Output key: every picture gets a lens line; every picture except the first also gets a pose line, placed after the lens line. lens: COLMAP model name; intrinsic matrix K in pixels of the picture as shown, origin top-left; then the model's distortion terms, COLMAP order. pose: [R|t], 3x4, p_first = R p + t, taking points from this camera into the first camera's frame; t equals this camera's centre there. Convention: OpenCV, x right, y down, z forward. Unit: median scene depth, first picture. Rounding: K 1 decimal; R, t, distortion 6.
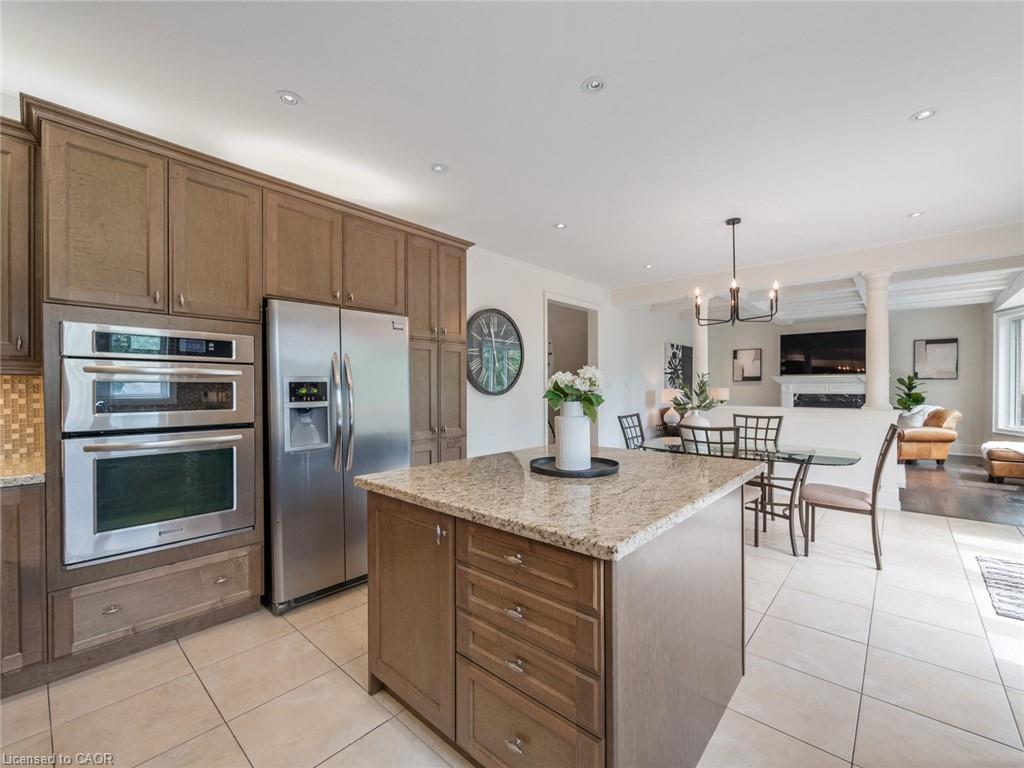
lens RADIAL K [[450.4, 0, 512.0], [0, 450.4, 384.0], [0, 0, 1]] dist [0.000815, -0.000277]
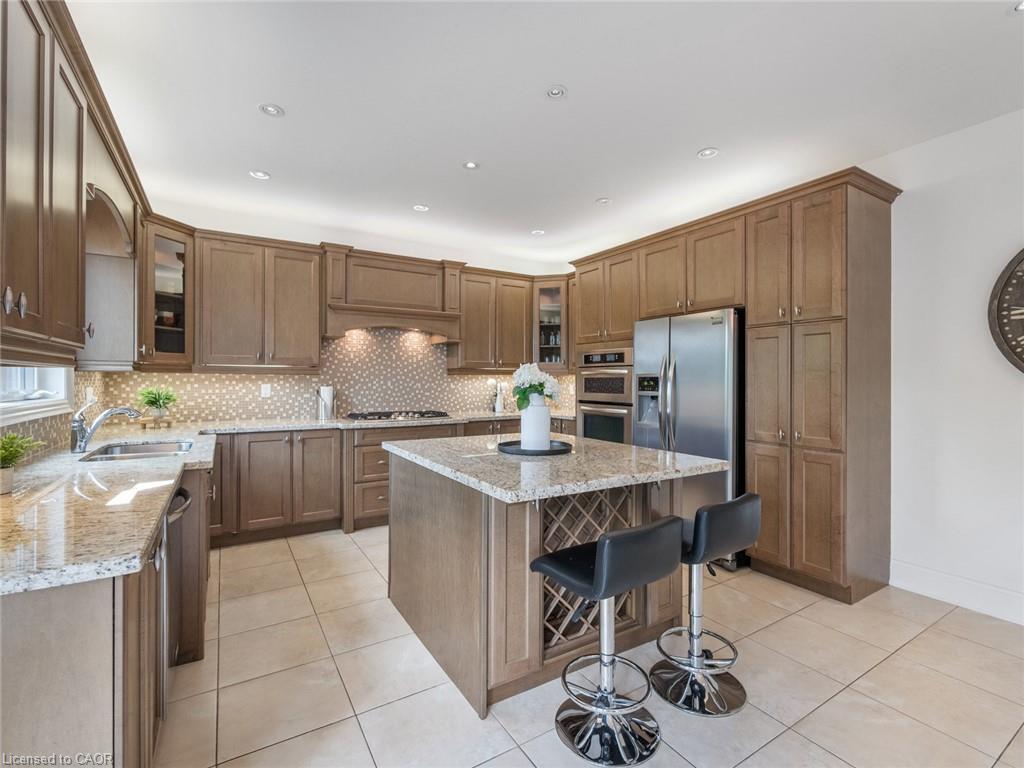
lens RADIAL K [[466.6, 0, 513.0], [0, 466.6, 379.5], [0, 0, 1]] dist [0.000085, 0.000175]
pose [[-0.295525, -0.008187, -0.955300, 1.015960], [-0.007616, 0.999952, -0.006214, 0.015202], [0.955305, 0.005440, -0.295573, 0.998034]]
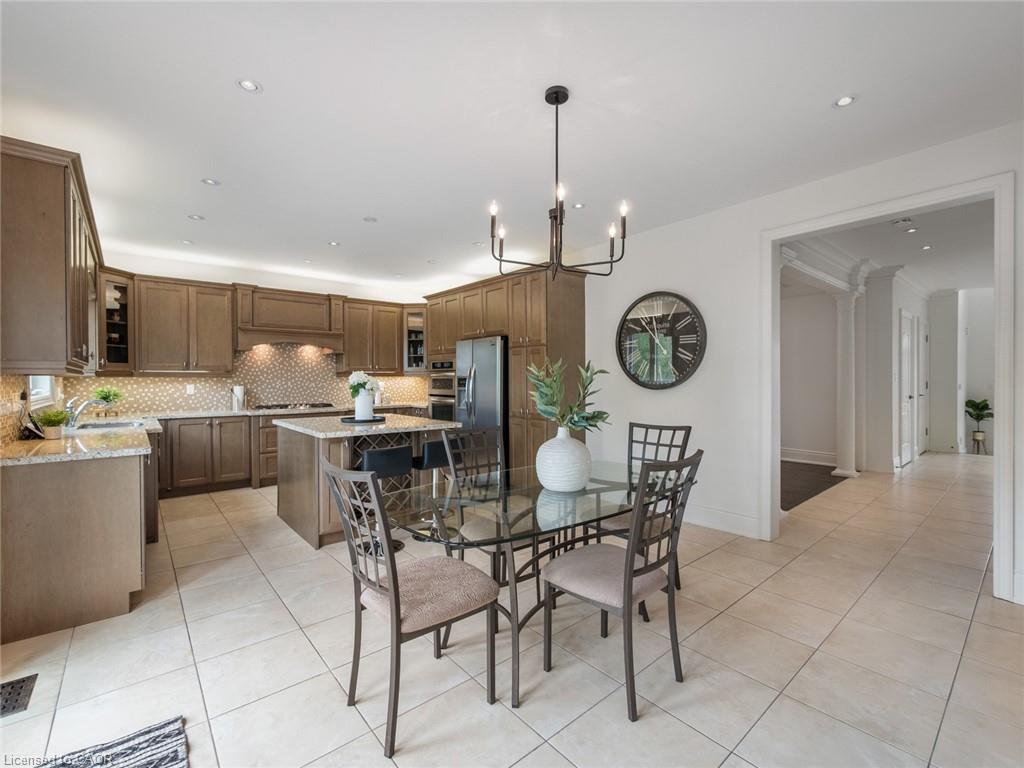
lens RADIAL K [[450.4, 0, 512.0], [0, 450.4, 384.0], [0, 0, 1]] dist [0.000815, -0.000277]
pose [[-0.153849, 0.003927, -0.988087, 1.587330], [-0.000175, 0.999992, 0.004002, 0.015957], [0.988094, 0.000788, -0.153847, 1.524262]]
